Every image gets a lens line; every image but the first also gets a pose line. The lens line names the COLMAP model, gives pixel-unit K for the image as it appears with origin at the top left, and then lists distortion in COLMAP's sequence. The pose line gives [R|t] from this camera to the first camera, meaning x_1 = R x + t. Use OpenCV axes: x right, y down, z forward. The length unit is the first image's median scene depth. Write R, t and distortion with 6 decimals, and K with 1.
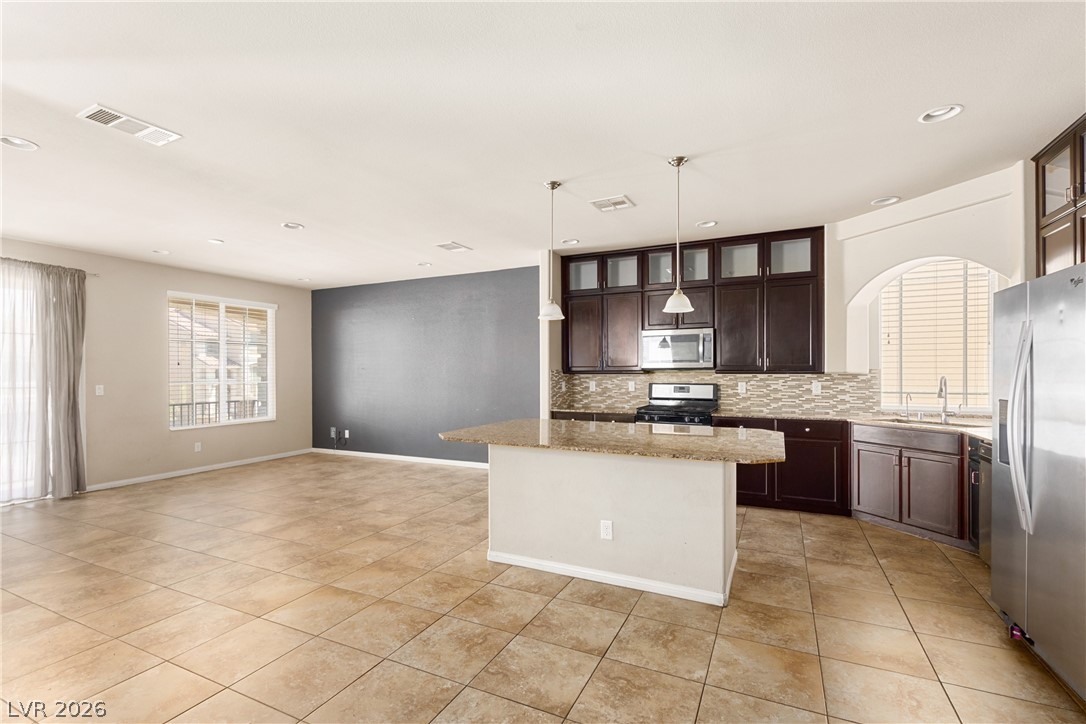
lens RADIAL K [[502.9, 0, 539.3], [0, 502.9, 370.8], [0, 0, 1]] dist [0.012681, -0.005203]
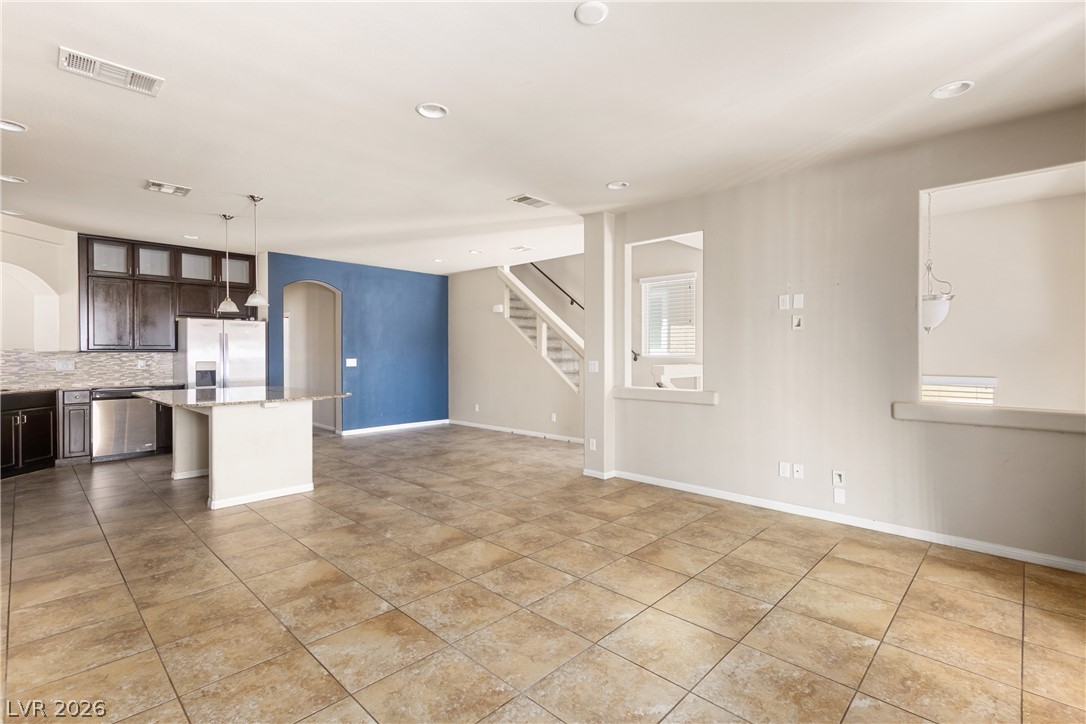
lens RADIAL K [[502.9, 0, 520.5], [0, 502.9, 355.4], [0, 0, 1]] dist [0.012681, -0.005203]
pose [[-0.940178, 0.004358, 0.340657, -0.725488], [0.003984, 0.999990, -0.001799, 0.017939], [-0.340661, -0.000334, -0.940186, 1.402497]]
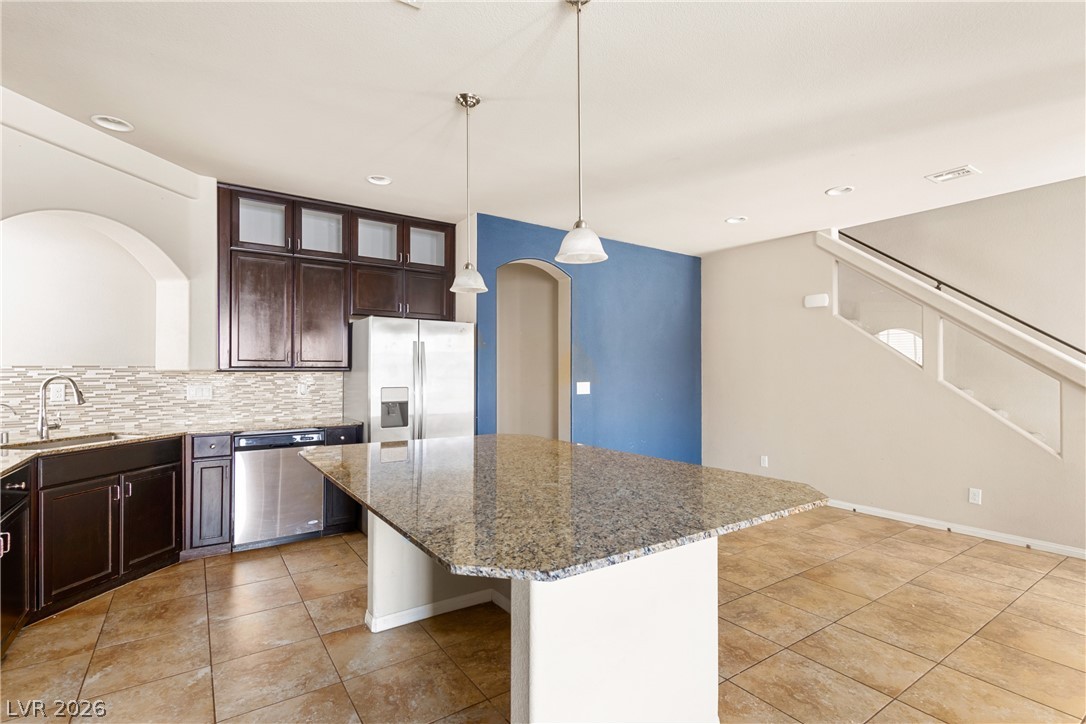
lens RADIAL K [[502.9, 0, 523.2], [0, 502.9, 367.6], [0, 0, 1]] dist [0.012681, -0.005203]
pose [[-0.854182, 0.004888, 0.519951, -0.135573], [-0.000529, 0.999947, -0.010270, 0.005528], [-0.519974, -0.009048, -0.854134, 1.049619]]
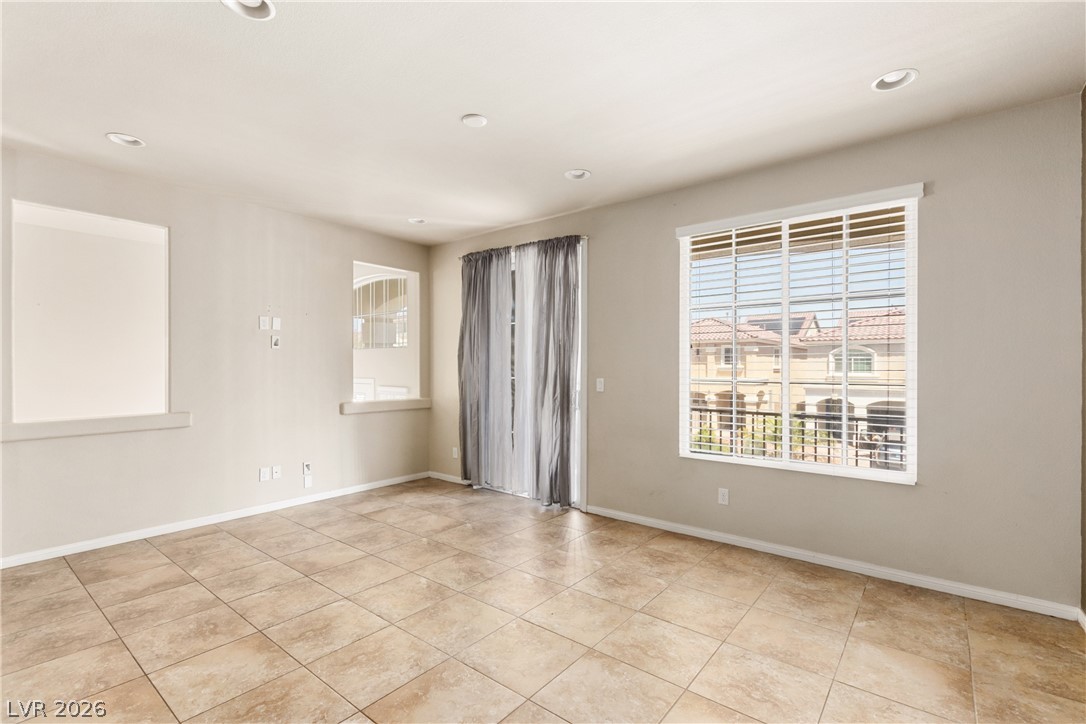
lens RADIAL K [[502.9, 0, 545.2], [0, 502.9, 364.0], [0, 0, 1]] dist [0.012681, -0.005203]
pose [[-0.237510, 0.003135, -0.971380, -0.125127], [0.004690, 0.999987, 0.002081, 0.005242], [0.971374, -0.004061, -0.237522, 1.210393]]
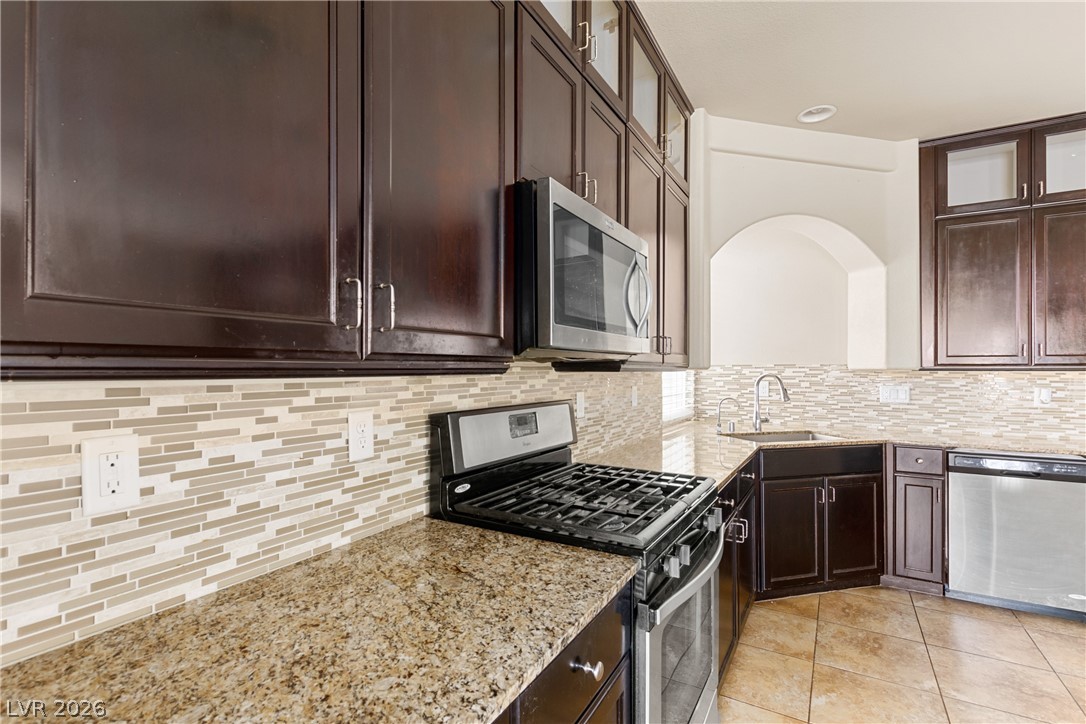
lens RADIAL K [[502.9, 0, 552.2], [0, 502.9, 367.7], [0, 0, 1]] dist [0.012681, -0.005203]
pose [[0.073498, 0.003148, 0.997290, -0.018194], [-0.003807, 0.999989, -0.002876, 0.004356], [-0.997288, -0.003586, 0.073509, 1.052055]]
